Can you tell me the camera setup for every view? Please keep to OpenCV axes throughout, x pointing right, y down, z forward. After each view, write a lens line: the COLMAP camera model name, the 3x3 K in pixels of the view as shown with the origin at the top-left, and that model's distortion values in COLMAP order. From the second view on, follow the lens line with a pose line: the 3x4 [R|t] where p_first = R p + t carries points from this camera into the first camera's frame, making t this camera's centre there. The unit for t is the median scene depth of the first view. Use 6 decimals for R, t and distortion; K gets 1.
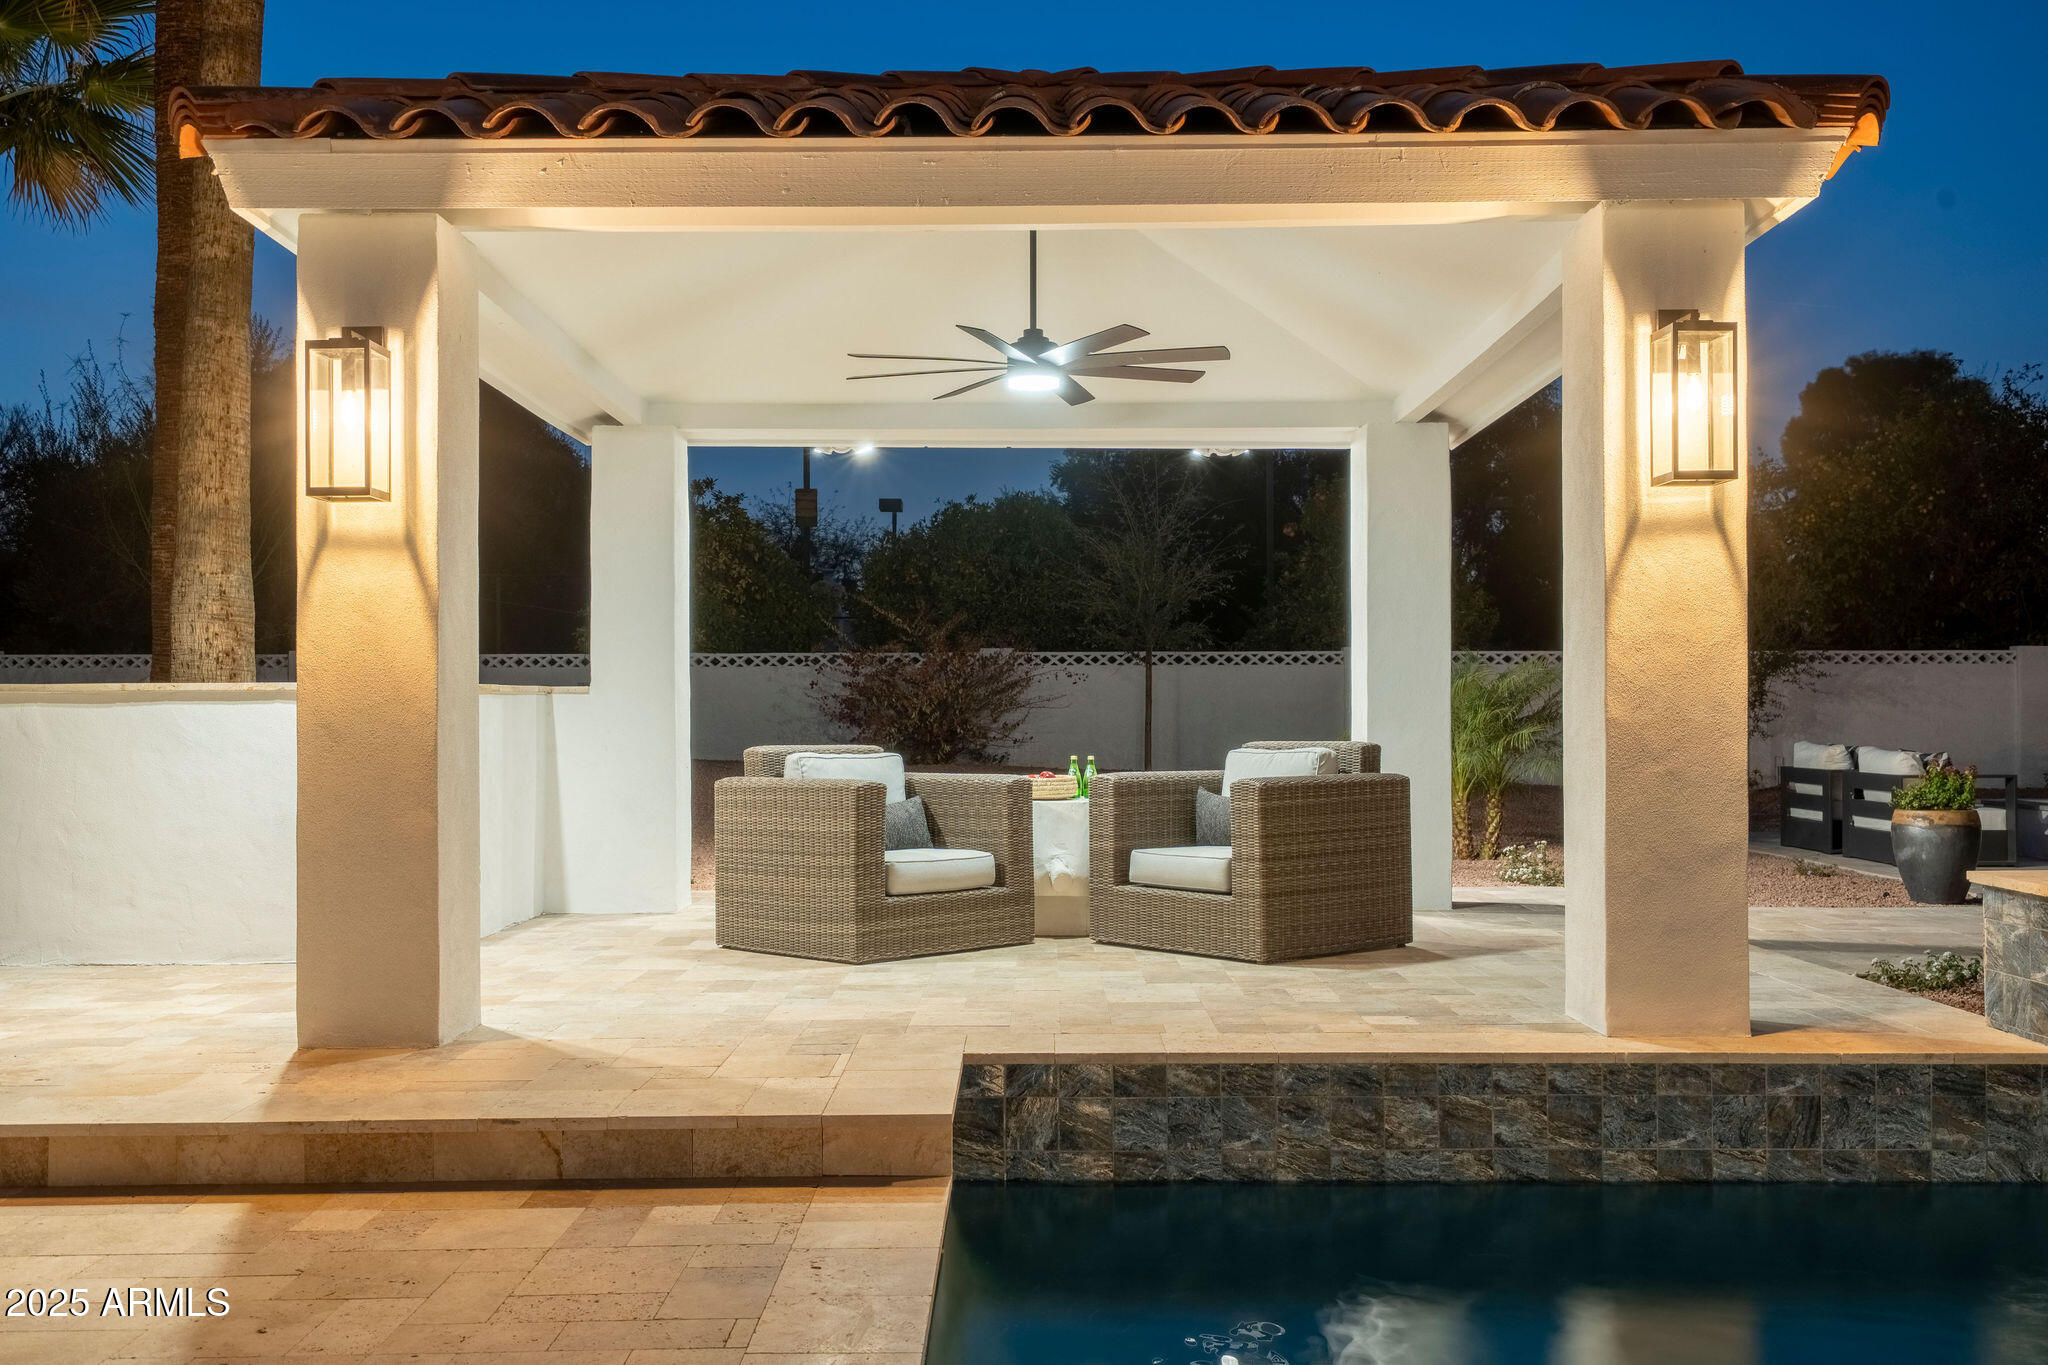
lens RADIAL K [[1856.4, 0, 1024.0], [0, 1856.4, 682.5], [0, 0, 1]] dist [-0.002341, 0.008640]
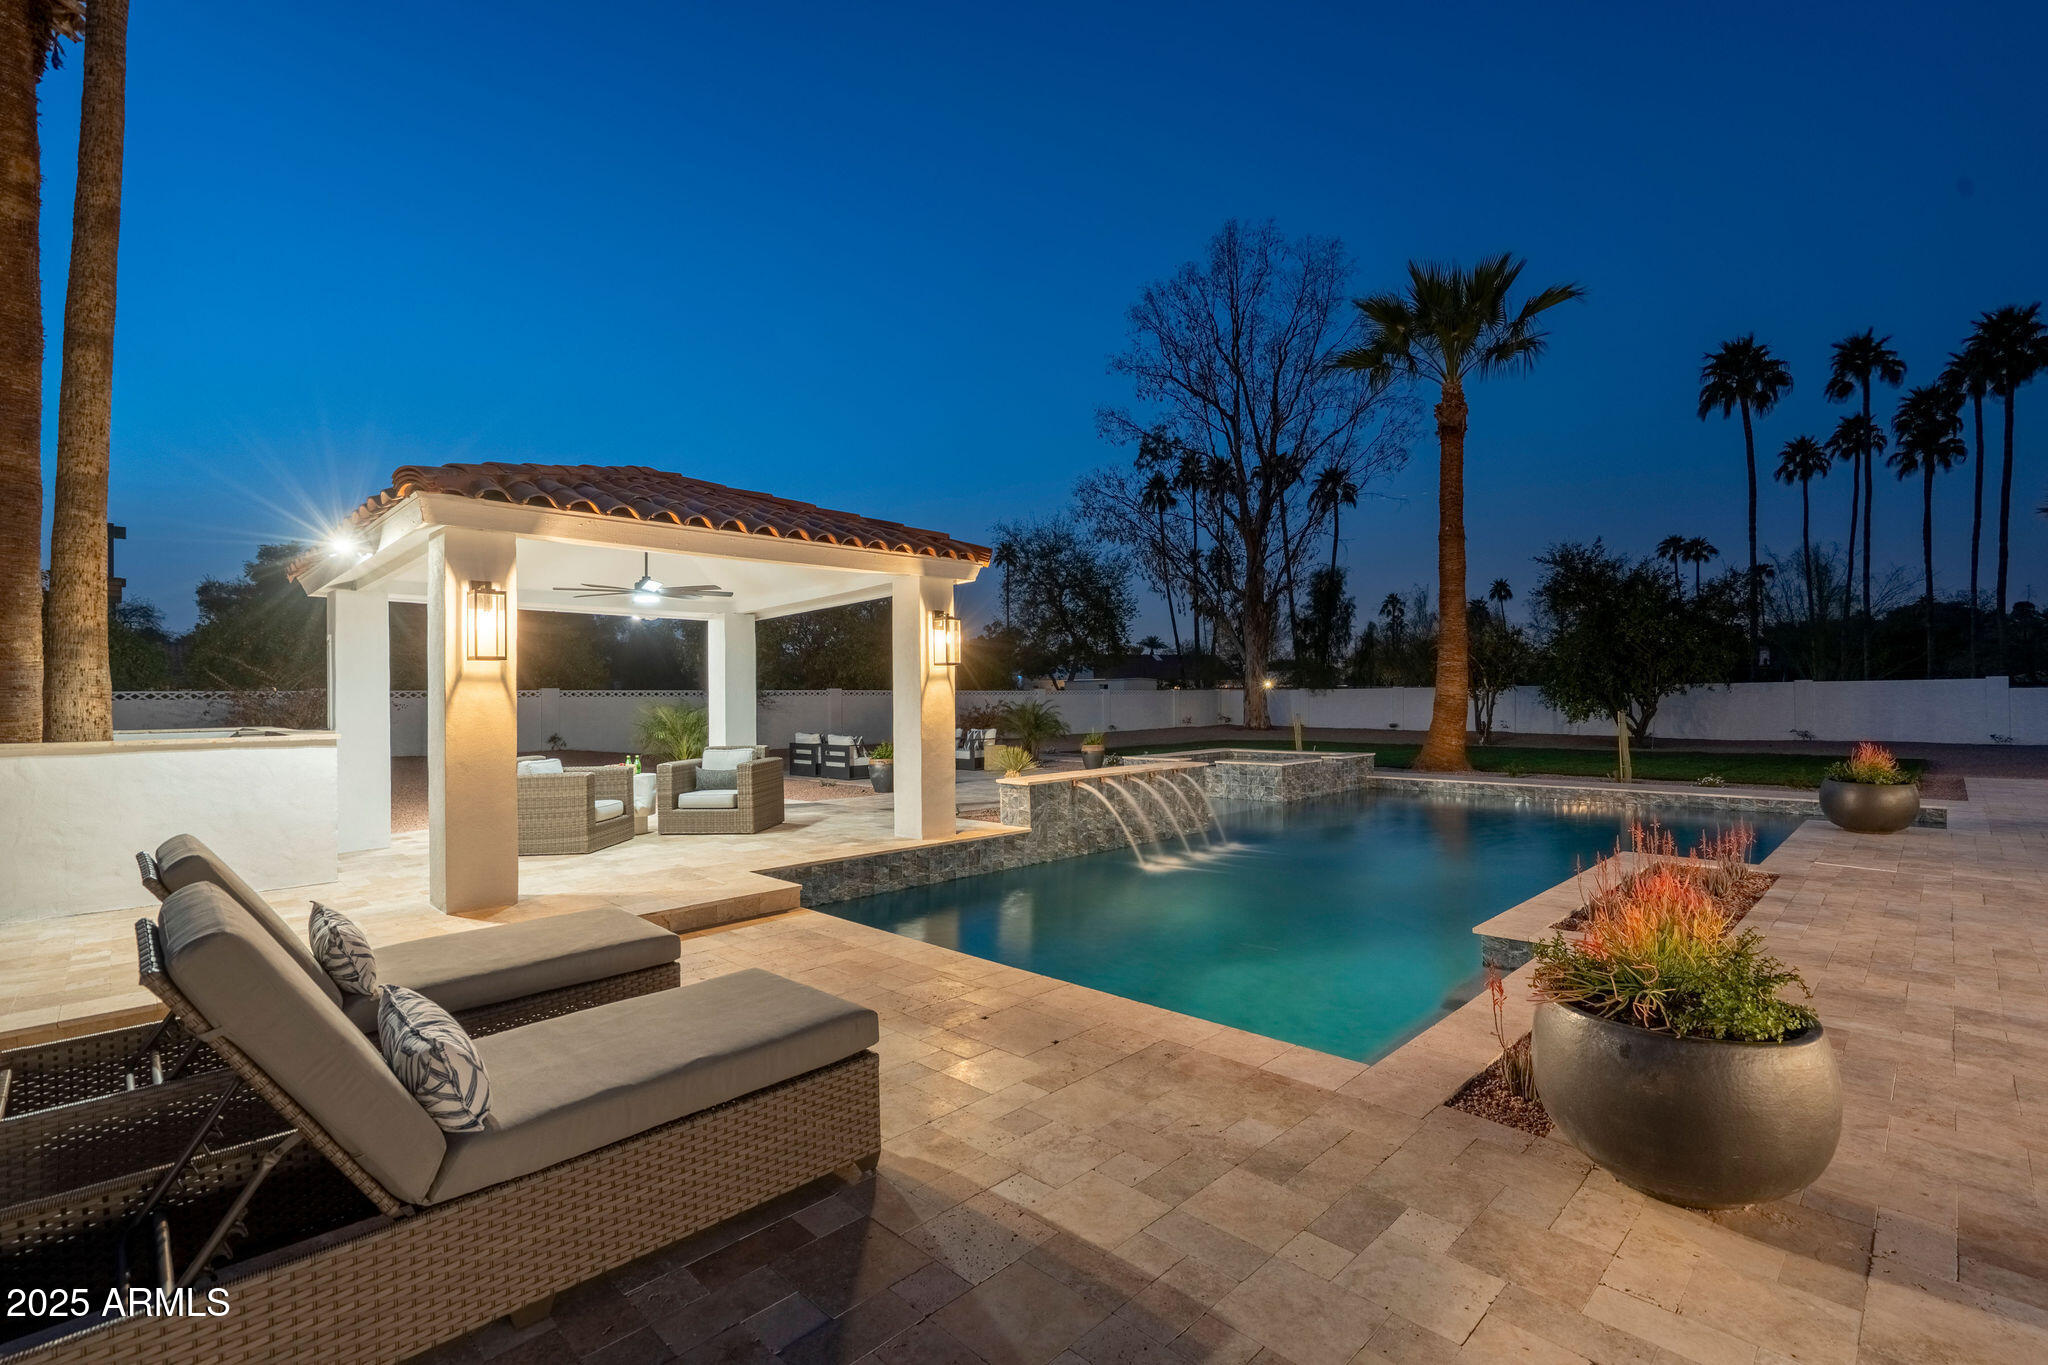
lens RADIAL K [[917.2, 0, 1024.0], [0, 917.2, 682.5], [0, 0, 1]] dist [0.000314, -0.000019]
pose [[0.704259, 0.007669, 0.709901, -0.513459], [0.001011, 0.999930, -0.011805, -0.043856], [-0.709942, 0.009032, 0.704202, -0.169421]]
